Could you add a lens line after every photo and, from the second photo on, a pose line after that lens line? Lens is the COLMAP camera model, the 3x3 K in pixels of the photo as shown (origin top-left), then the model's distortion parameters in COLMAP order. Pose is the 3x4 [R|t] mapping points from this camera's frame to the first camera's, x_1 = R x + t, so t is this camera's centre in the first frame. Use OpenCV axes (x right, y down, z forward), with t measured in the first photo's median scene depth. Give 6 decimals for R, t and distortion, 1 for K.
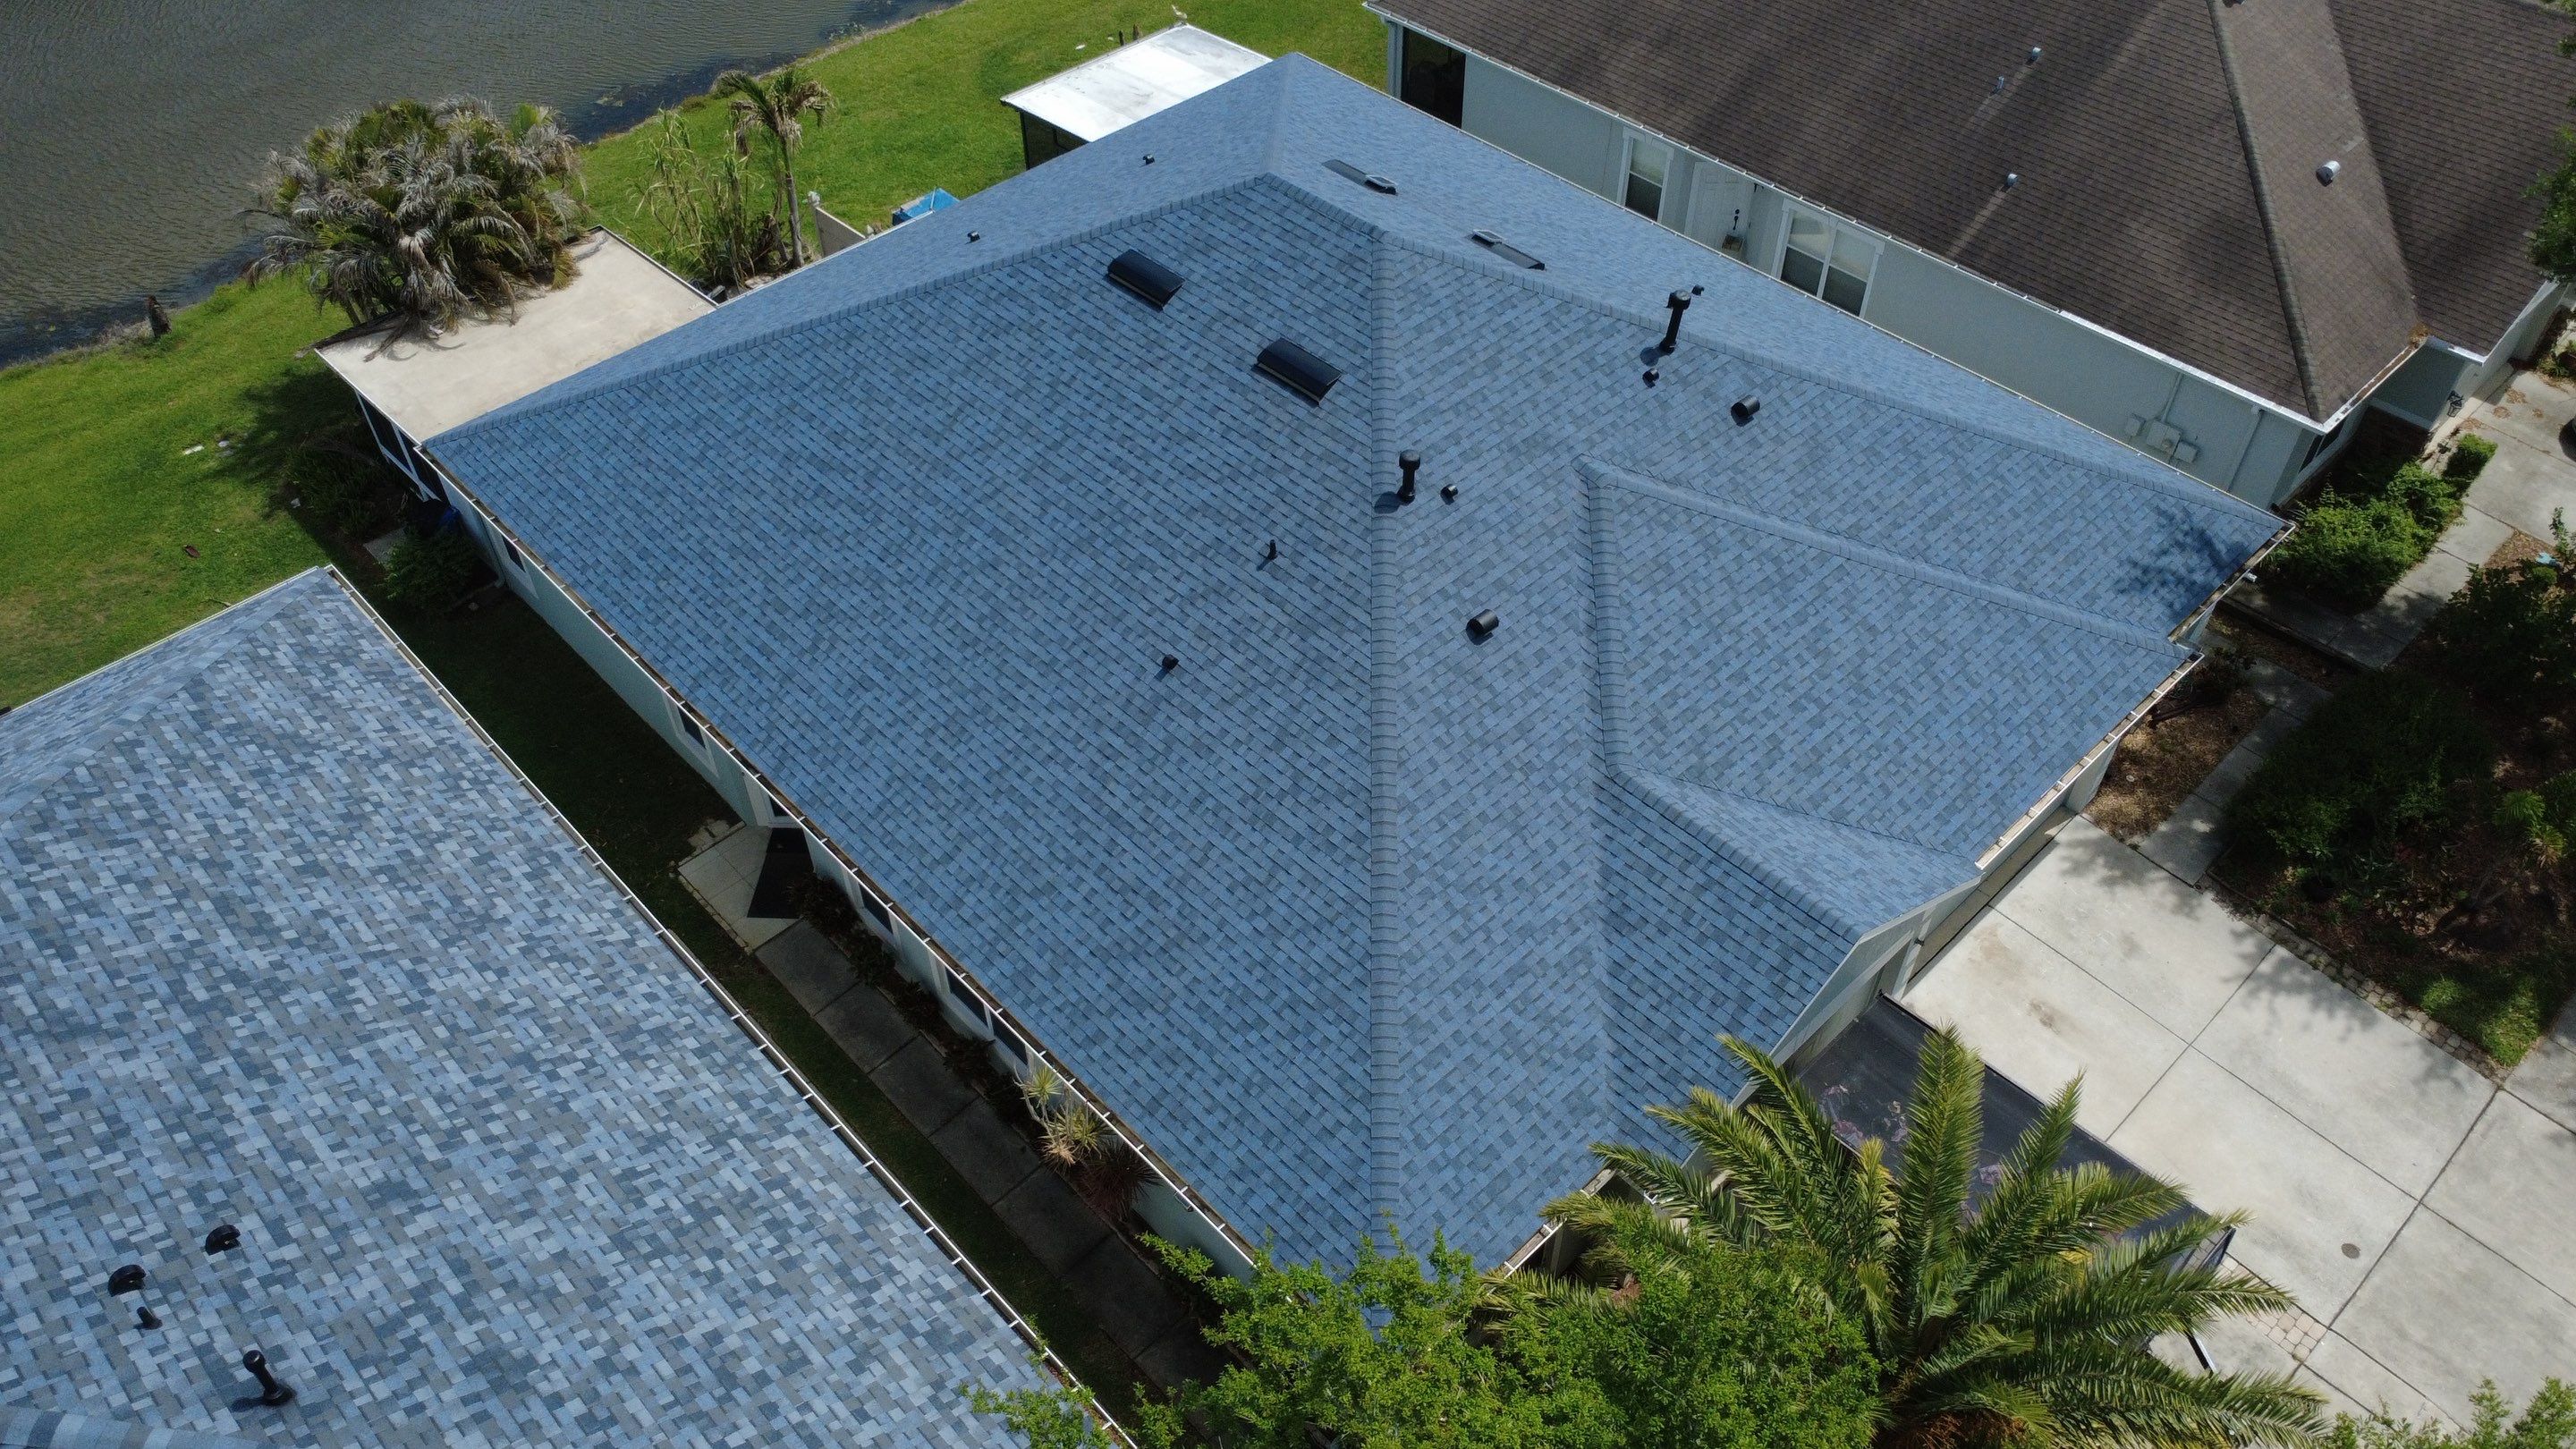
lens RADIAL K [[1875.5, 0, 1284.7], [0, 1875.5, 721.1], [0, 0, 1]] dist [-0.003996, 0.005430]
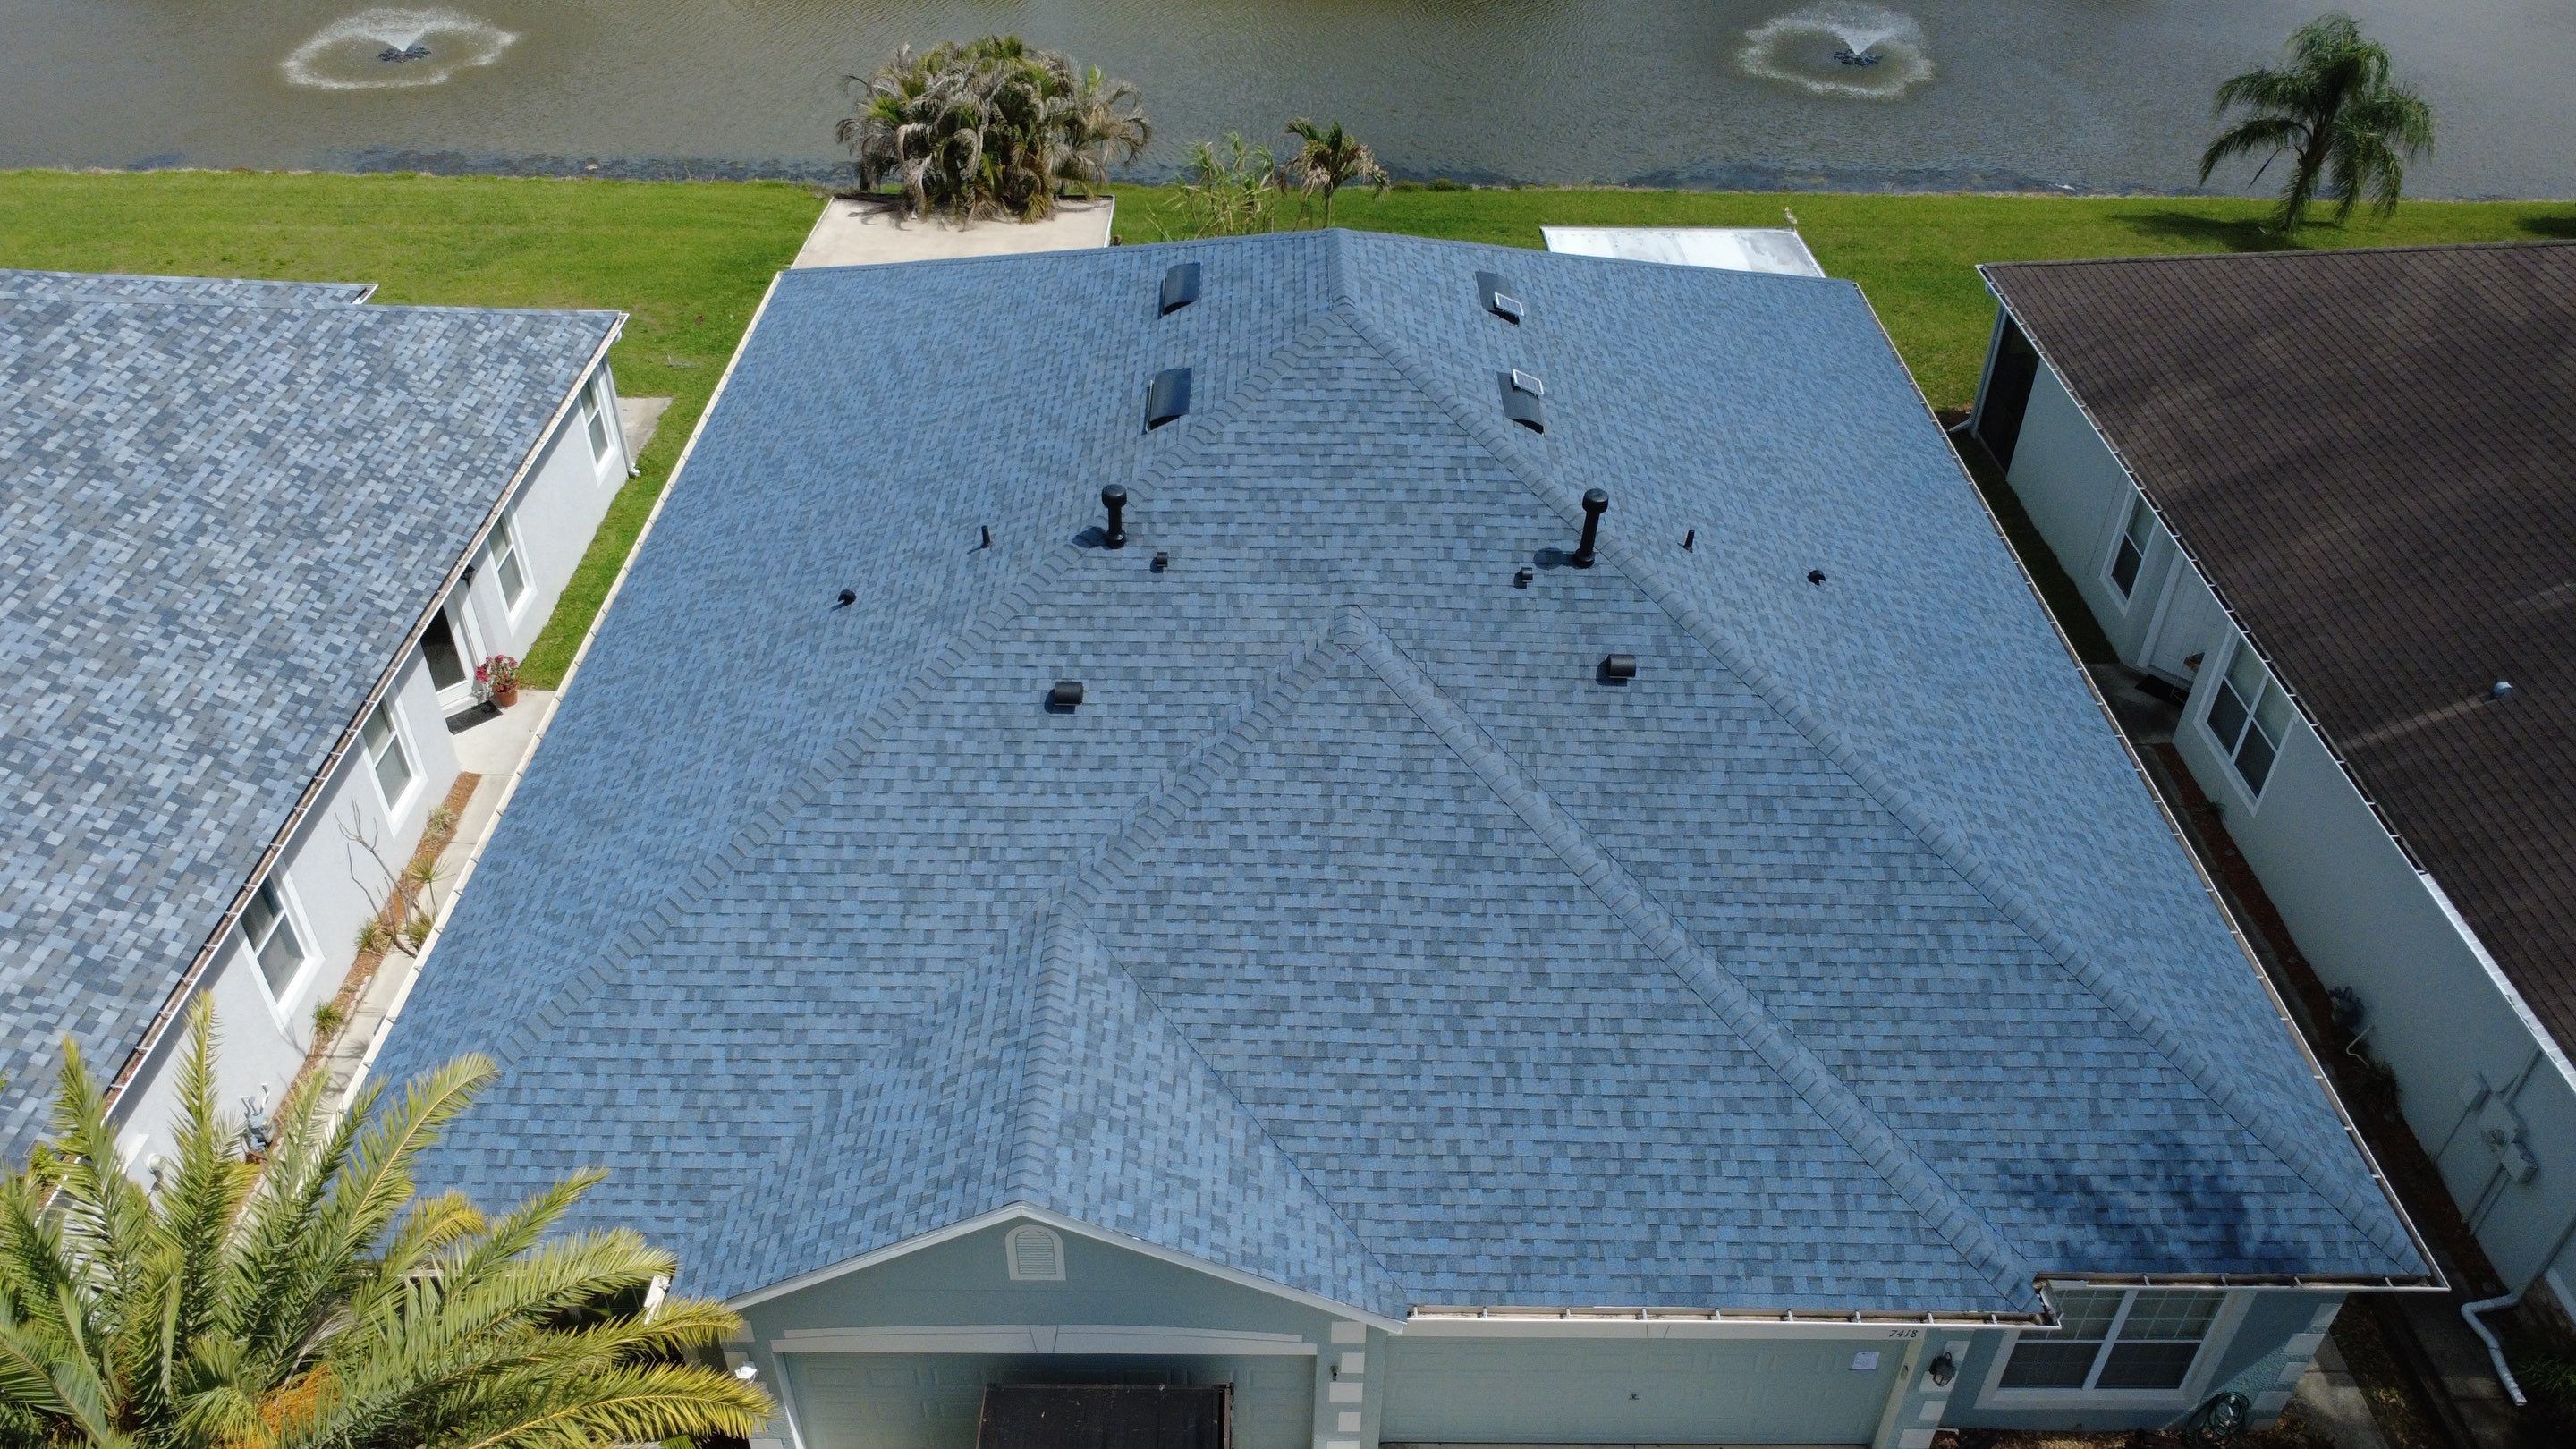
lens RADIAL K [[1875.5, 0, 1284.7], [0, 1875.5, 721.1], [0, 0, 1]] dist [-0.003996, 0.005430]
pose [[0.725506, 0.427059, -0.539687, 0.688467], [-0.502423, 0.864578, 0.008737, -0.105892], [0.470333, 0.264812, 0.841820, 0.373663]]
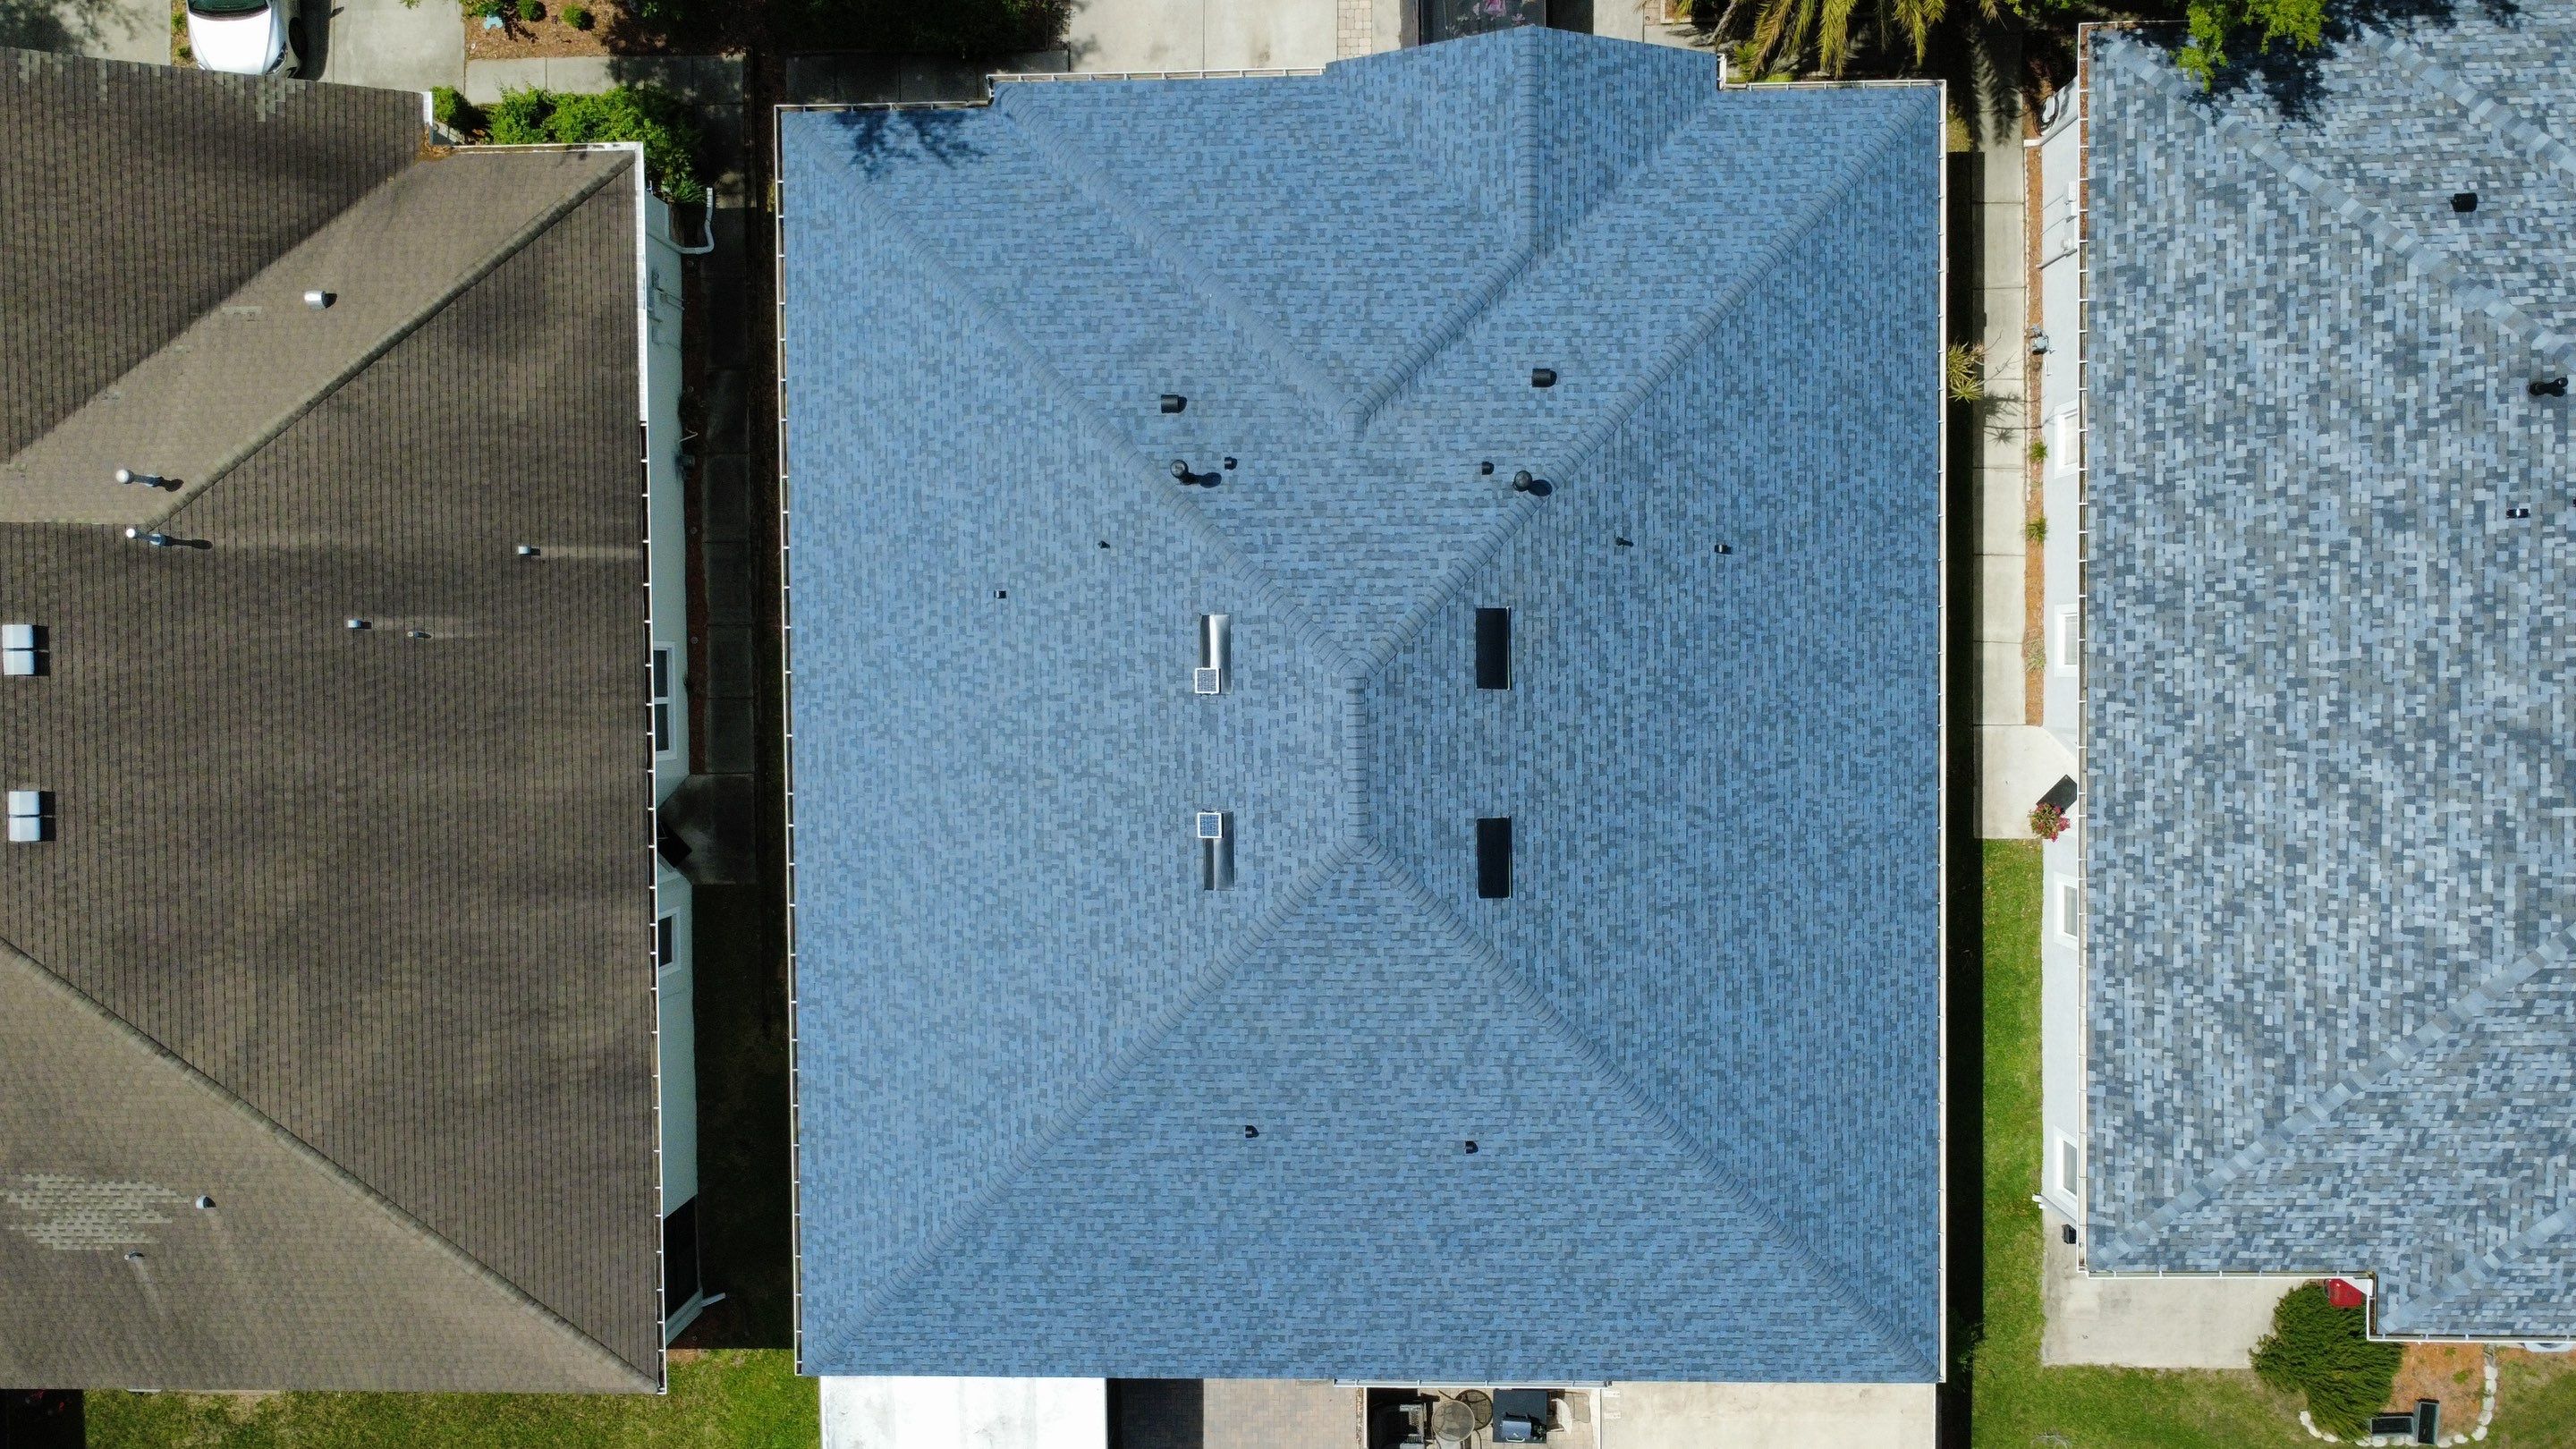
lens RADIAL K [[1875.5, 0, 1284.7], [0, 1875.5, 721.1], [0, 0, 1]] dist [-0.003996, 0.005430]
pose [[-0.730789, -0.682273, 0.021224, 0.052045], [0.519174, -0.535369, 0.666212, -1.194665], [-0.443176, 0.497879, 0.745460, 0.278982]]
